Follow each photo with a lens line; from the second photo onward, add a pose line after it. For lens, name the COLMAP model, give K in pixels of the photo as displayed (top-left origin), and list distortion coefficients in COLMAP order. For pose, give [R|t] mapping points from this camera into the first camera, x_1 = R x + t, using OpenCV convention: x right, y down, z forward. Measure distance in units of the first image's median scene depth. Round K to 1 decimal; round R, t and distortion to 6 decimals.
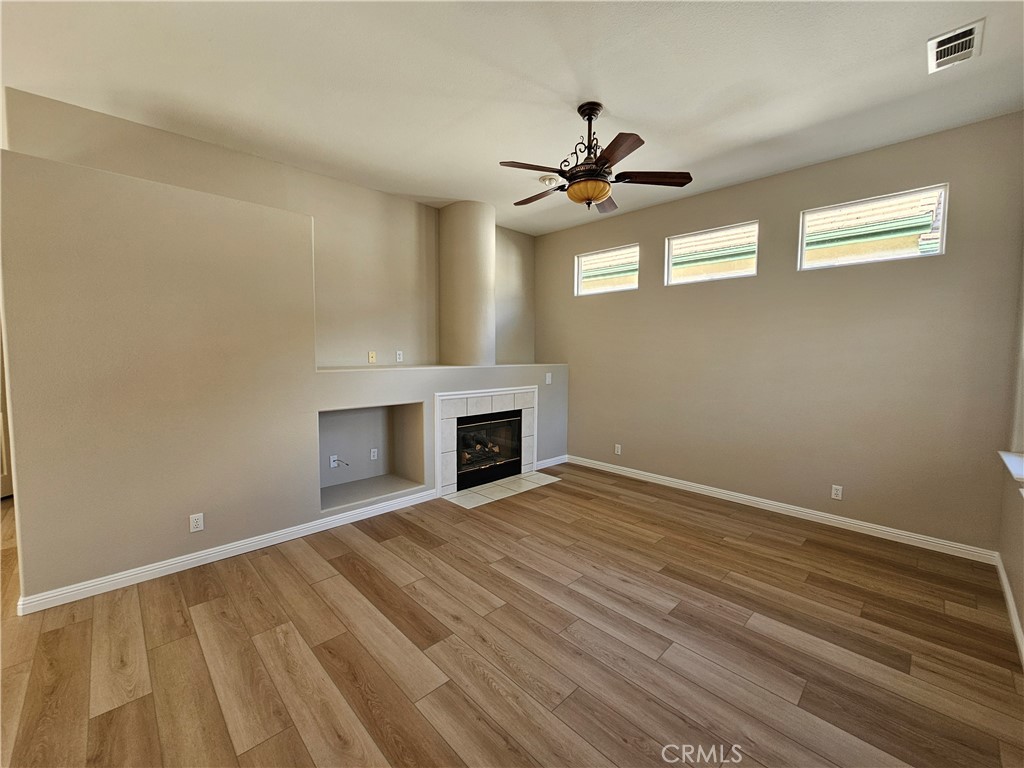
lens RADIAL K [[416.5, 0, 514.7], [0, 416.5, 381.3], [0, 0, 1]] dist [0.000010, -0.000005]
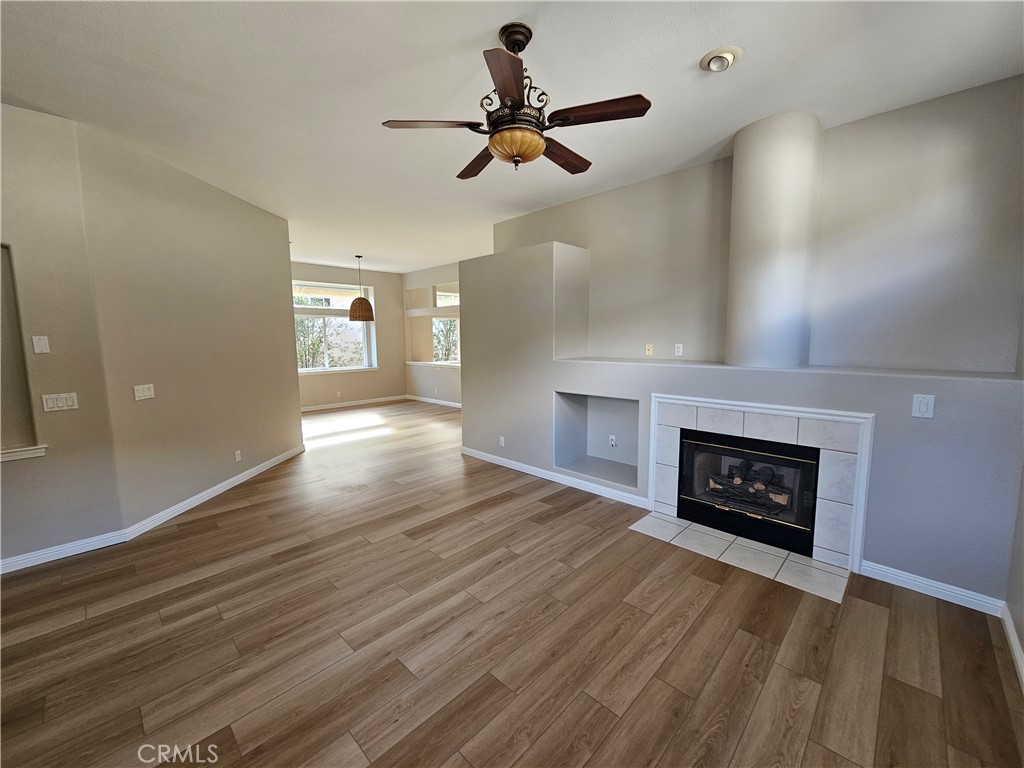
lens RADIAL K [[416.5, 0, 514.7], [0, 416.5, 381.3], [0, 0, 1]] dist [0.000010, -0.000005]
pose [[0.027190, 0.104781, -0.994124, 0.865484], [-0.061155, 0.992803, 0.102969, -0.088398], [0.997758, 0.057996, 0.033402, 0.868268]]
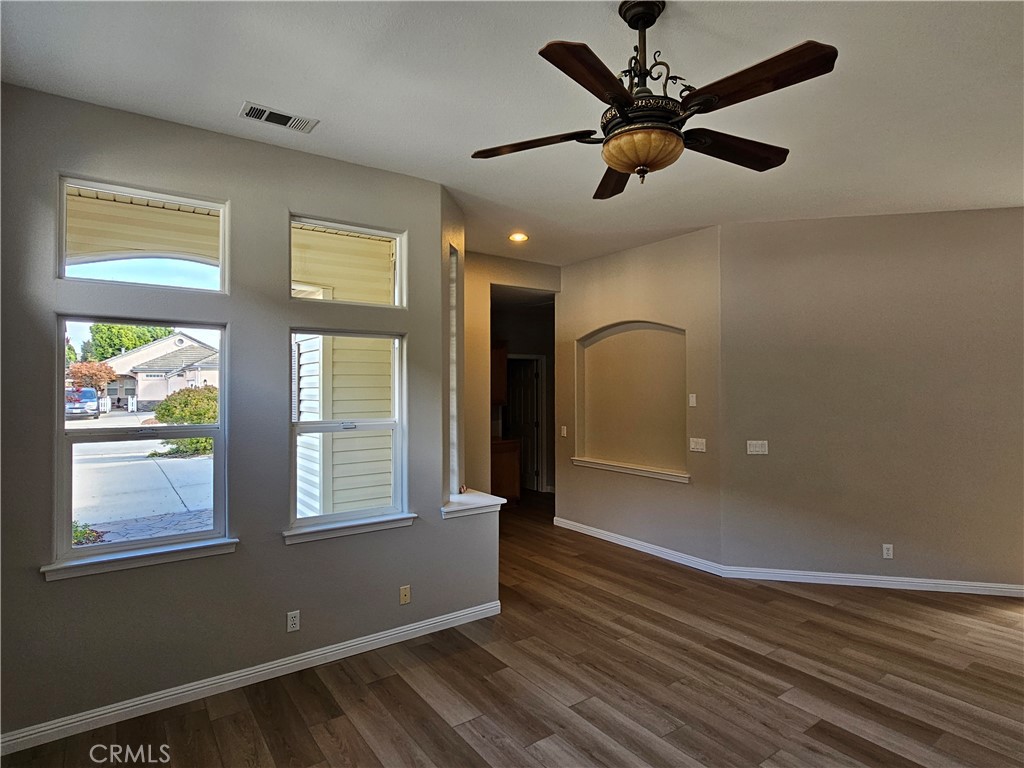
lens RADIAL K [[561.2, 0, 512.6], [0, 561.2, 378.7], [0, 0, 1]] dist [0.001089, 0.000111]
pose [[-0.988304, -0.002330, 0.152480, 0.205212], [0.007015, 0.998130, 0.060719, -0.176678], [-0.152336, 0.061079, -0.986440, 1.550136]]
